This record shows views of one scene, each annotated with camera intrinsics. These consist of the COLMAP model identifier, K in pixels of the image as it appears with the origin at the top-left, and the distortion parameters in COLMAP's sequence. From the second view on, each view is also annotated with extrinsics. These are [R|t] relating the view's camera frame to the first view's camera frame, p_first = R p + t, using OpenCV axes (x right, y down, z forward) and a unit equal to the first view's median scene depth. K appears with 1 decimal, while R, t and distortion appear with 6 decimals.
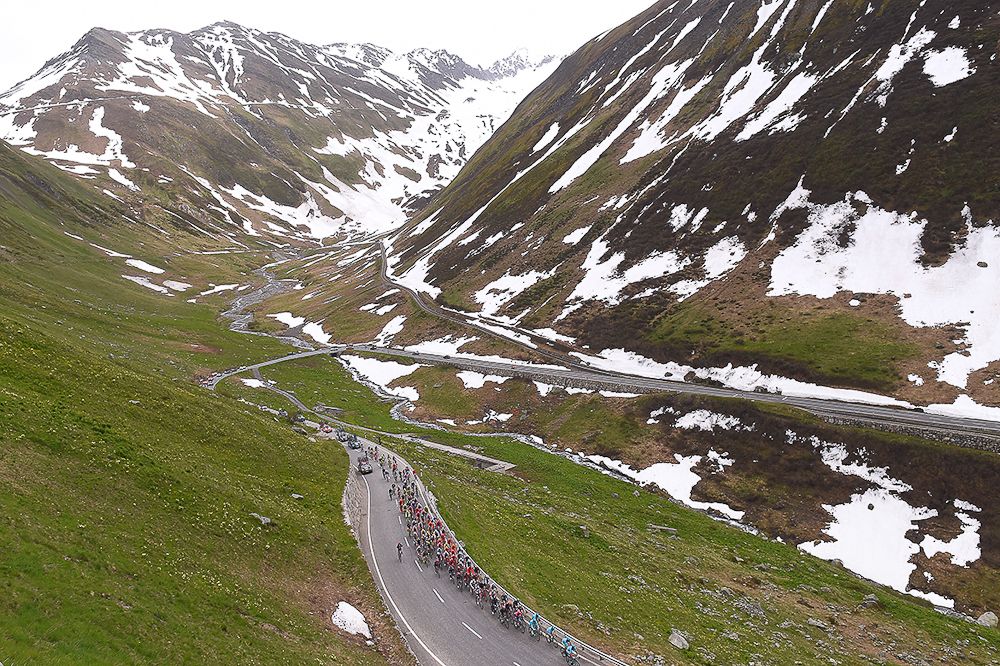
lens RADIAL K [[743.6, 0, 500.7], [0, 743.6, 327.4], [0, 0, 1]] dist [-0.042092, -0.011034]
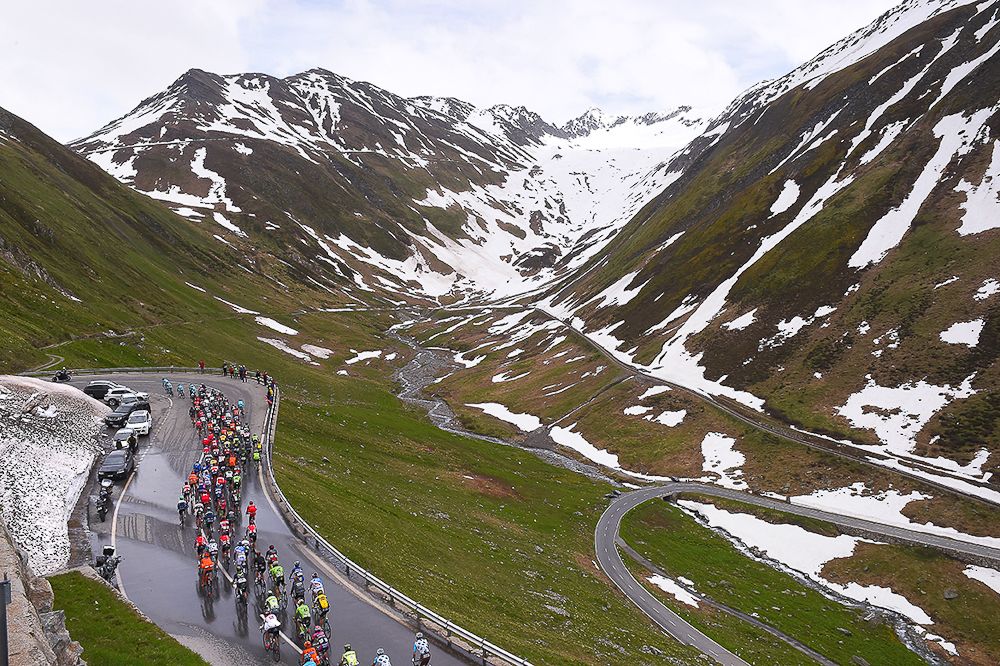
lens RADIAL K [[719.4, 0, 496.8], [0, 719.4, 339.9], [0, 0, 1]] dist [-0.034094, -0.010557]
pose [[0.997947, 0.043544, -0.046976, -0.125583], [-0.045949, 0.997620, -0.051405, -0.023876], [0.044626, 0.053458, 0.997572, 0.114875]]
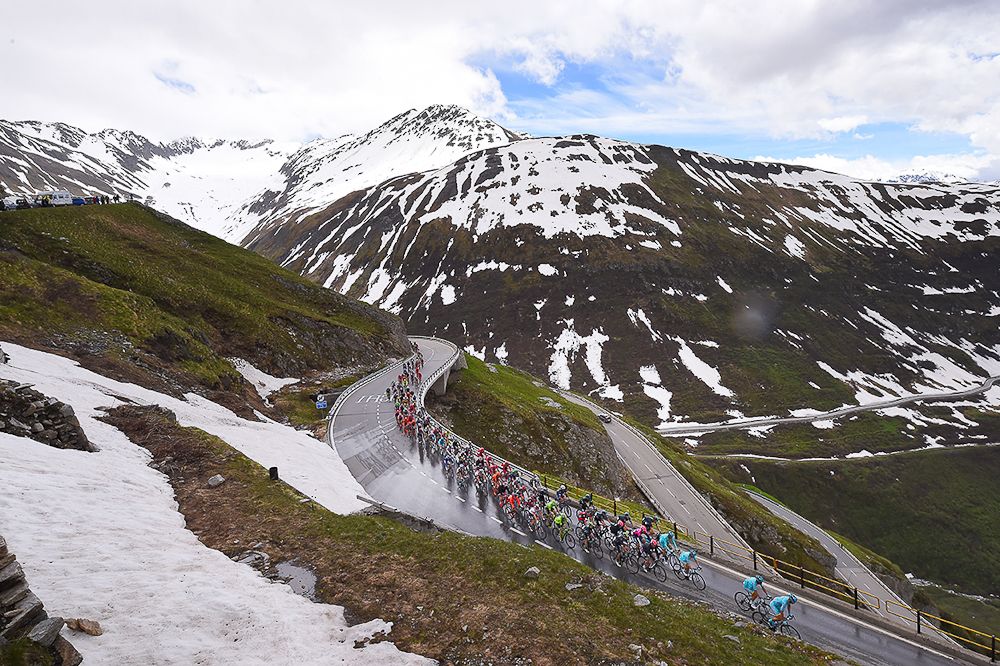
lens RADIAL K [[572.9, 0, 499.2], [0, 572.9, 329.8], [0, 0, 1]] dist [0.000407, 0.000282]
pose [[0.856818, -0.041503, 0.513946, -0.131547], [0.036620, 0.999136, 0.019634, -0.085928], [-0.514317, 0.001998, 0.857598, -0.356813]]
